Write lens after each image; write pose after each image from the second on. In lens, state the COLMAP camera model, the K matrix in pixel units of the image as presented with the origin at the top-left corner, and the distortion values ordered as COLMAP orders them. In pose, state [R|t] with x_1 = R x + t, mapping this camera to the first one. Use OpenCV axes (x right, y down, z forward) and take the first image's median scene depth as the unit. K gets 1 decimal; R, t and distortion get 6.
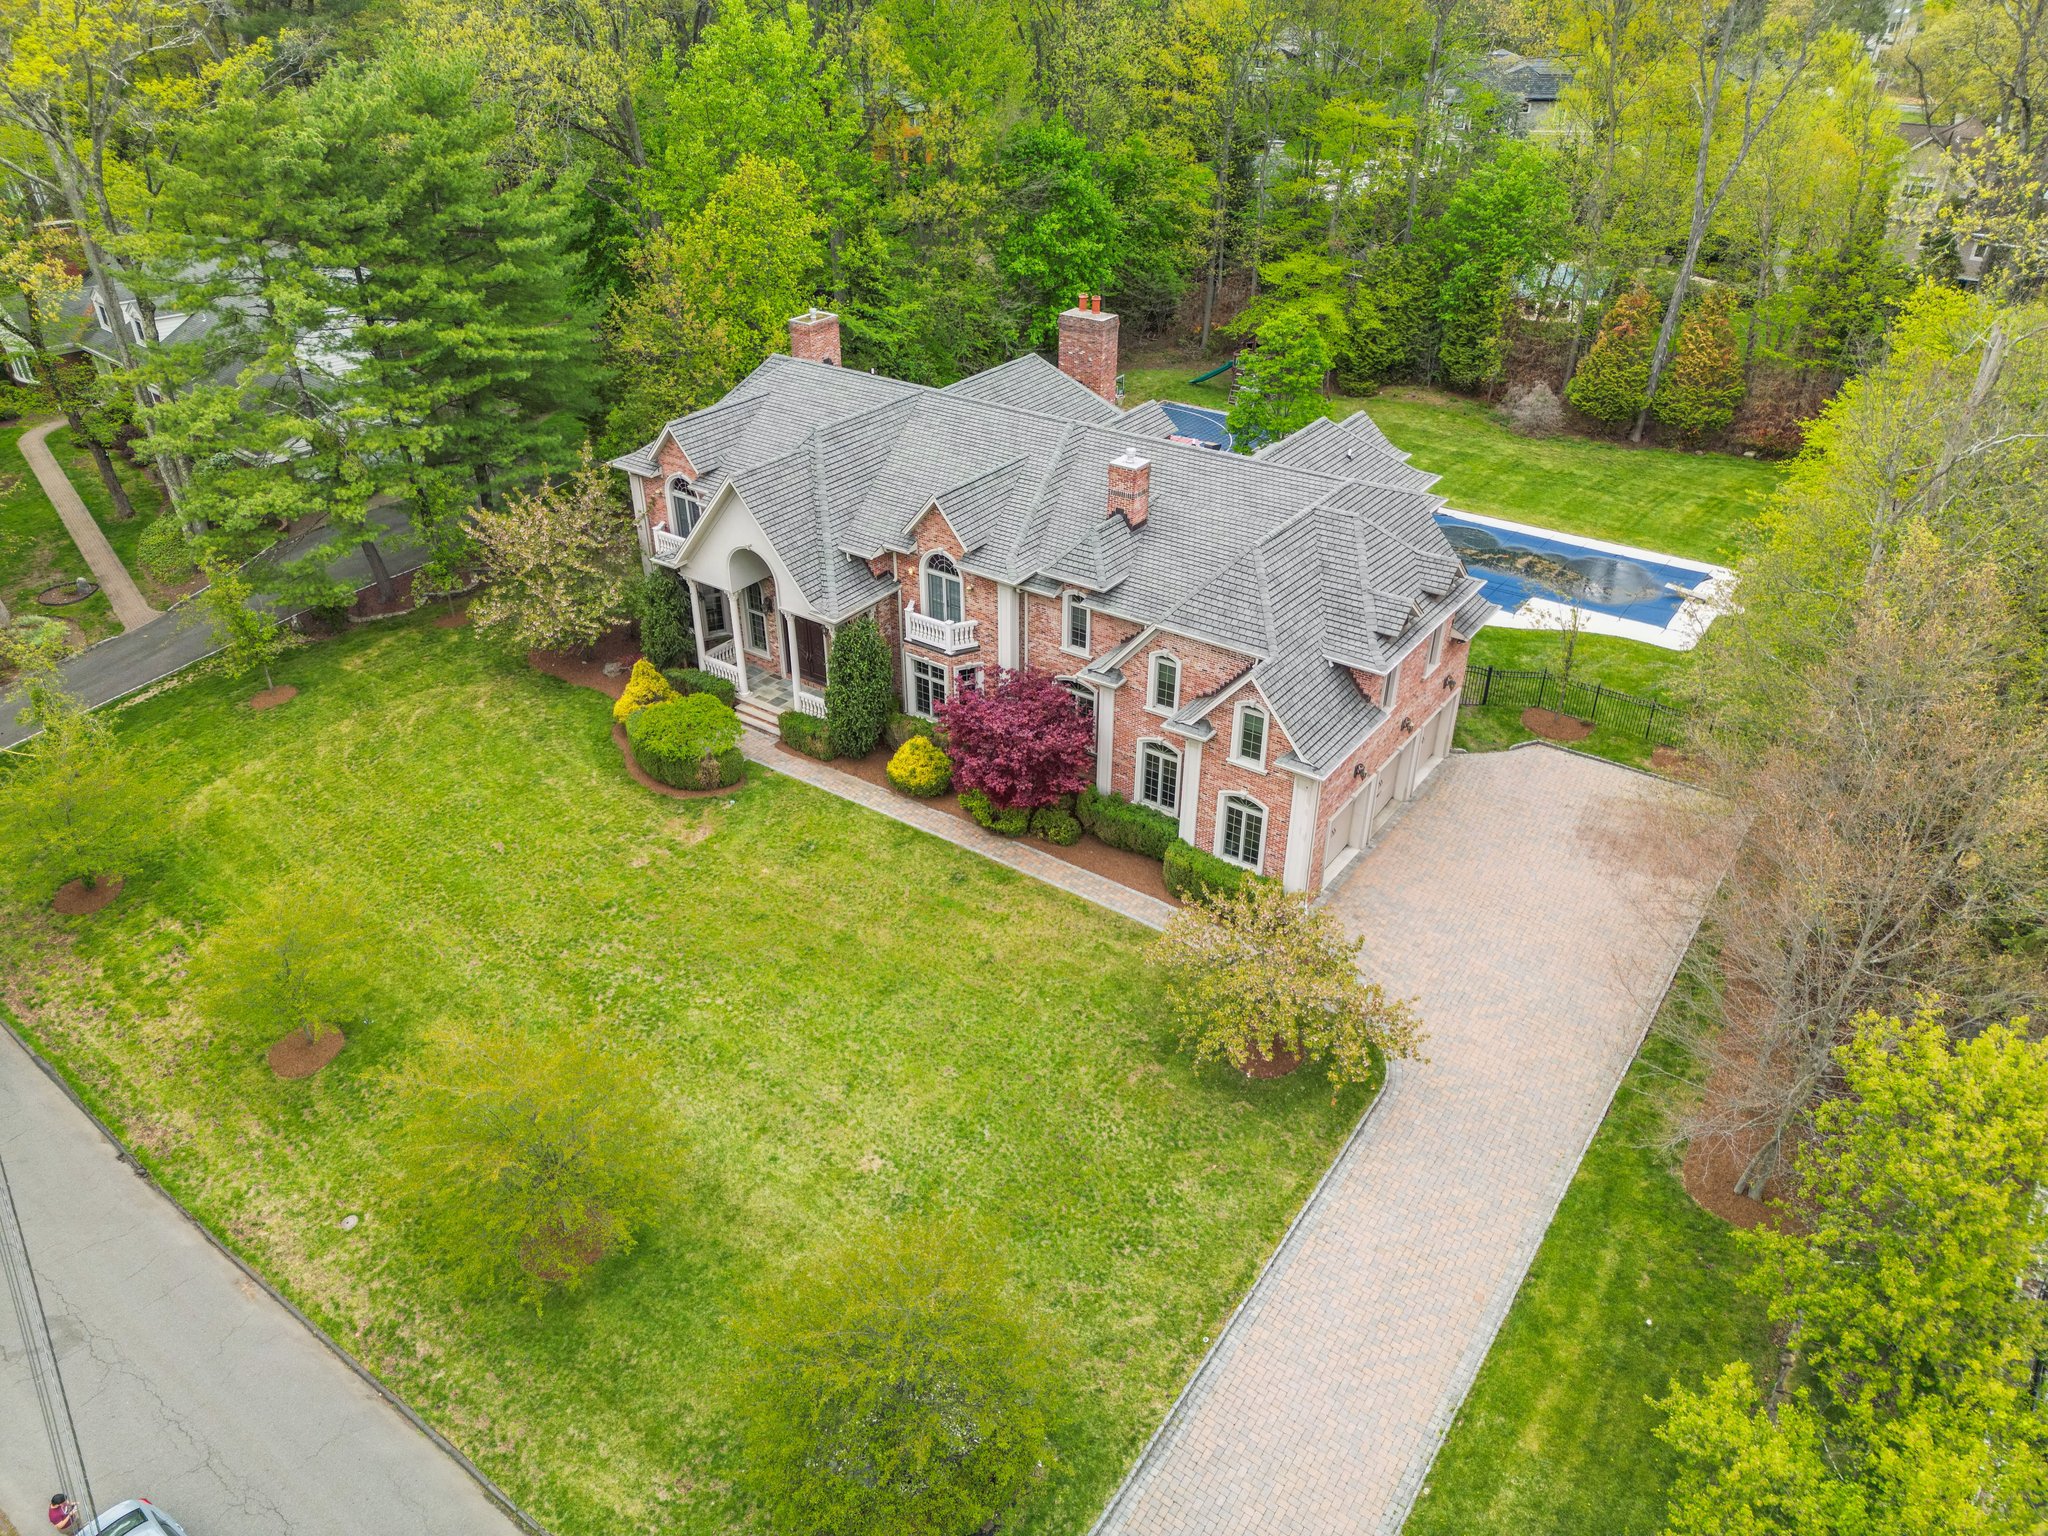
lens RADIAL K [[1439.4, 0, 1025.5], [0, 1439.4, 754.3], [0, 0, 1]] dist [0.060981, -0.044522]
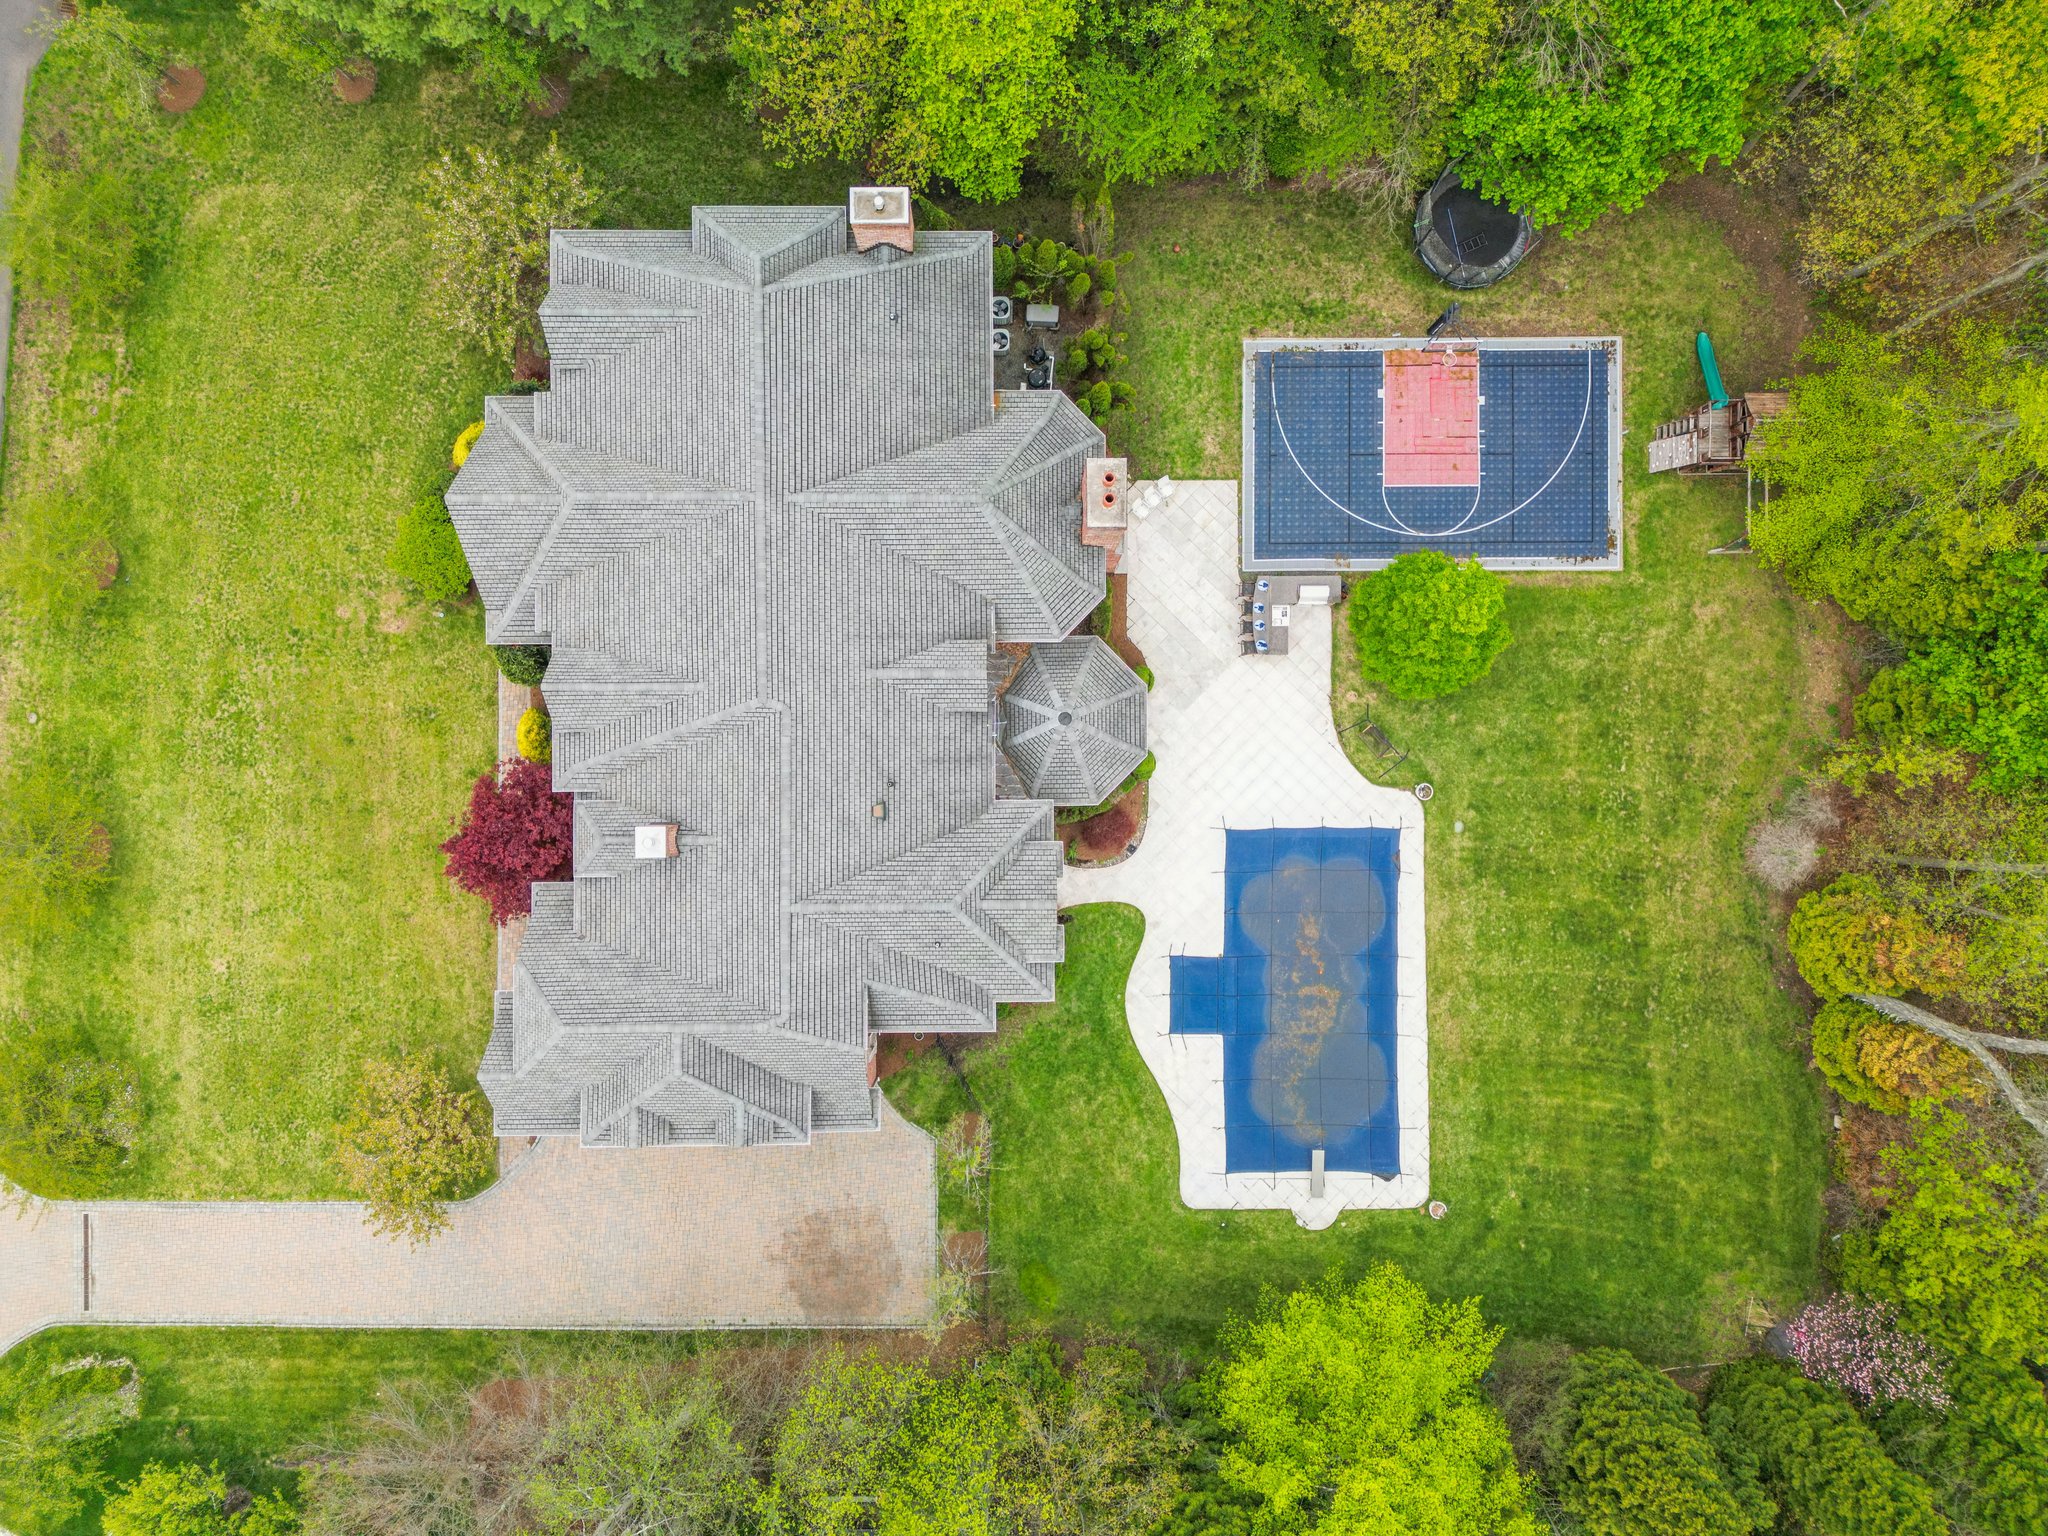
lens RADIAL K [[1439.4, 0, 1016.0], [0, 1439.4, 759.5], [0, 0, 1]] dist [0.060981, -0.044522]
pose [[0.583893, 0.811787, -0.008410, 0.195004], [-0.417484, 0.309136, 0.854484, -1.269871], [0.696259, -0.495416, 0.519410, 0.734250]]
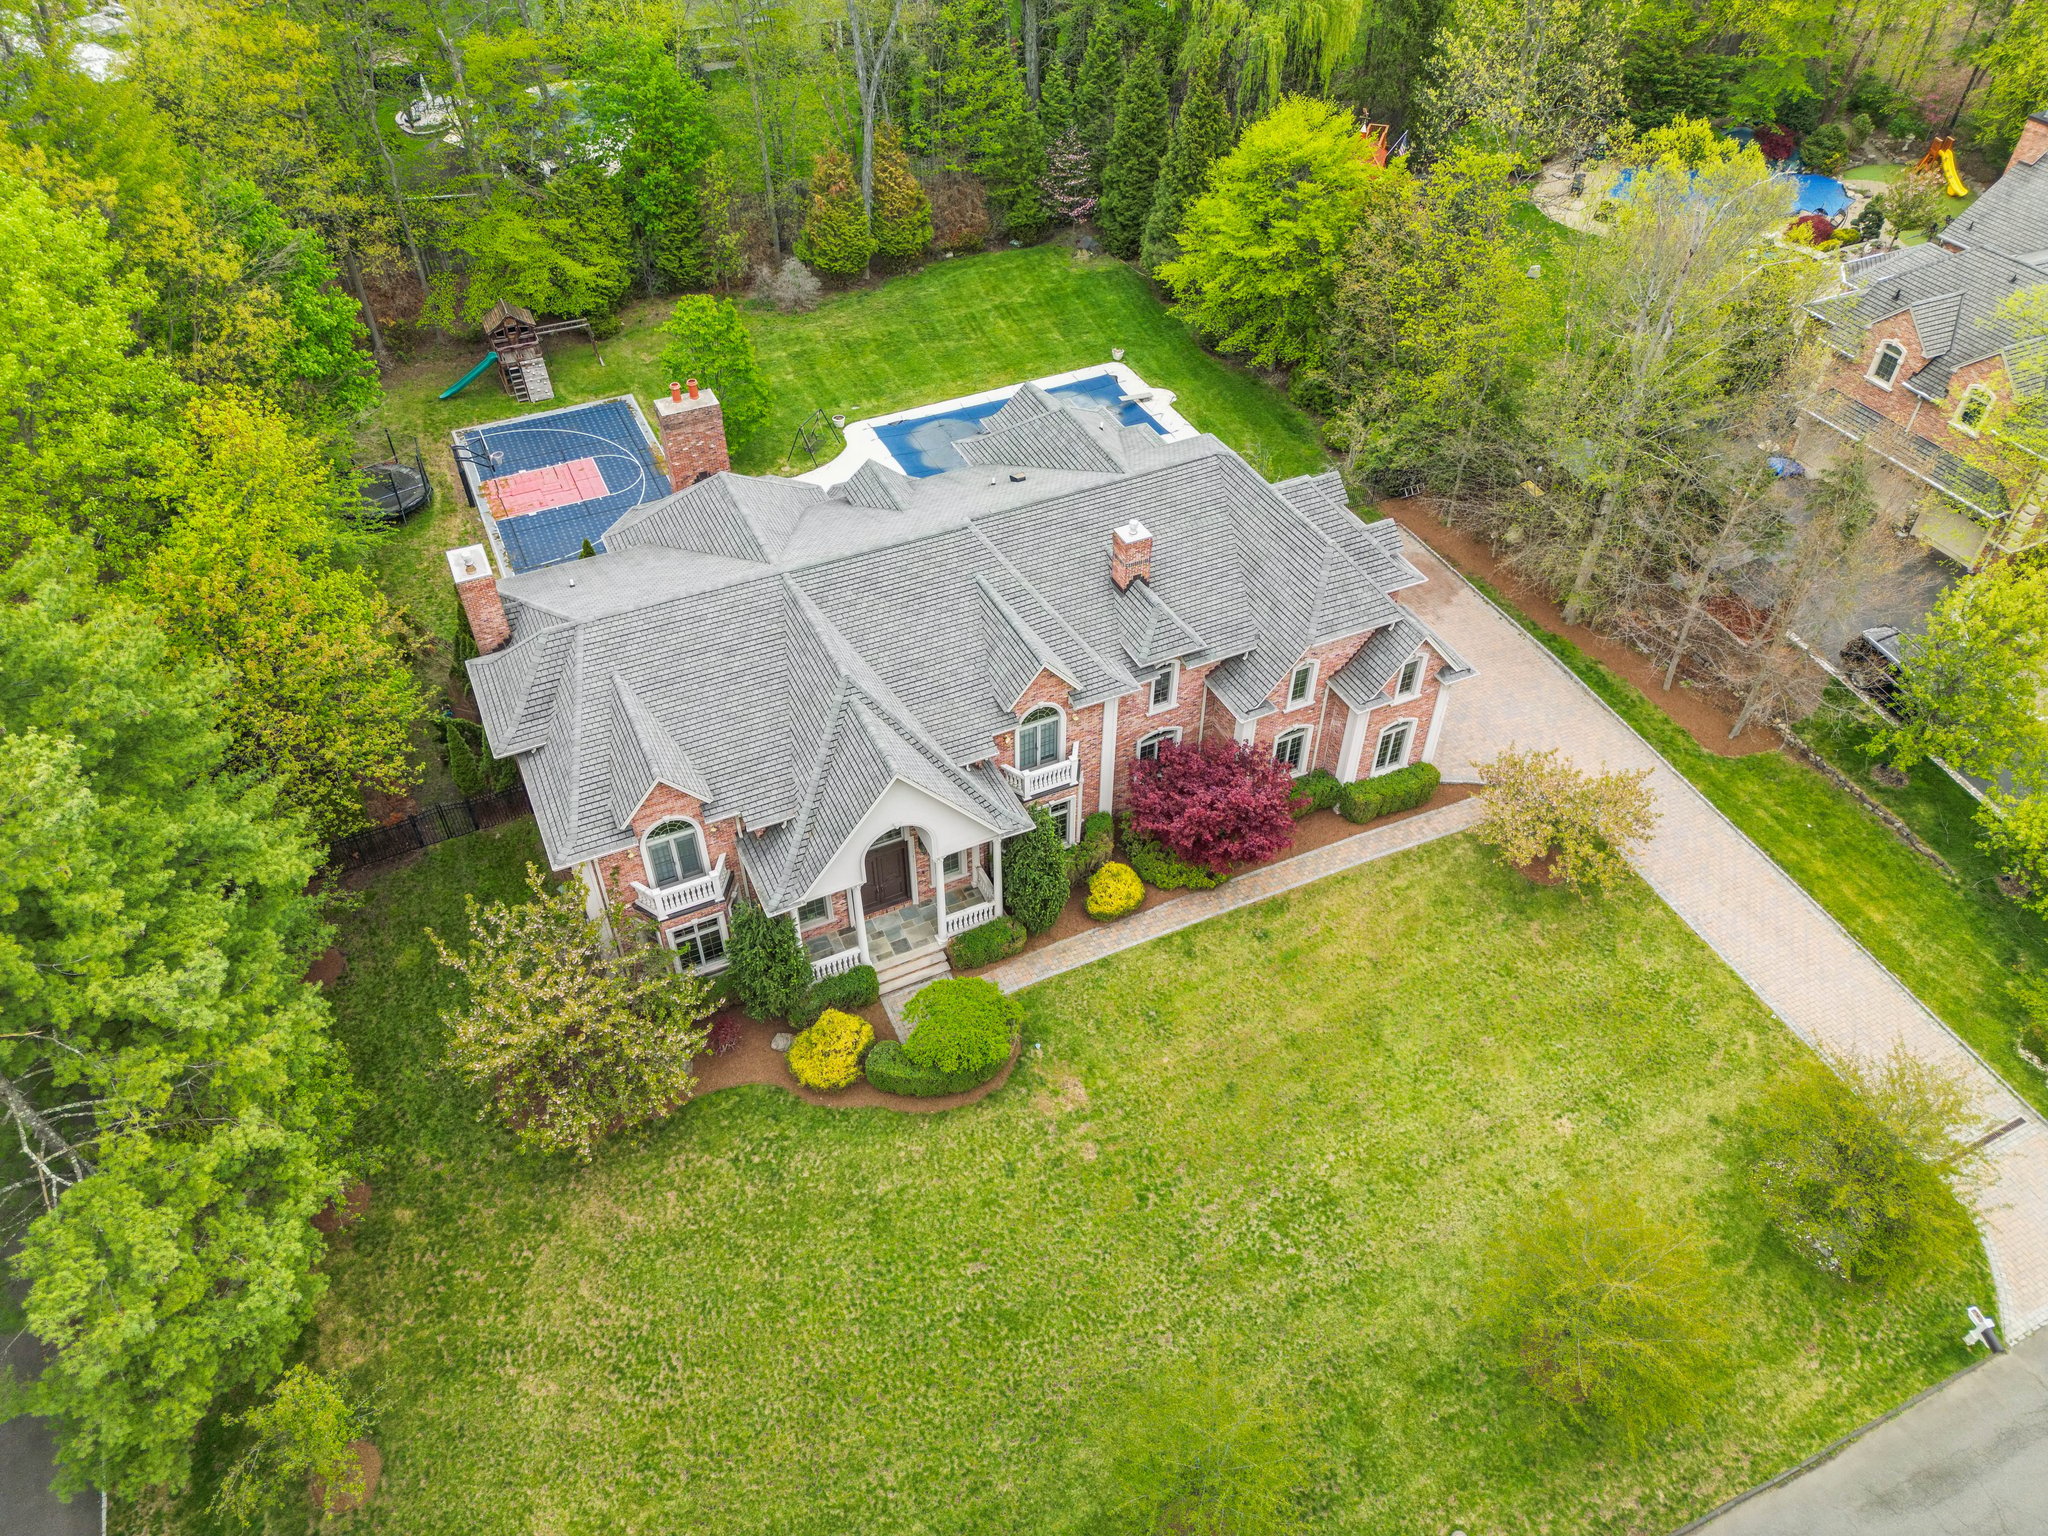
lens RADIAL K [[1439.4, 0, 1021.5], [0, 1439.4, 758.1], [0, 0, 1]] dist [0.060981, -0.044522]
pose [[0.493415, -0.591228, 0.637958, -0.787698], [0.444093, 0.801895, 0.399683, -0.564370], [-0.747879, 0.086103, 0.658227, 0.410929]]
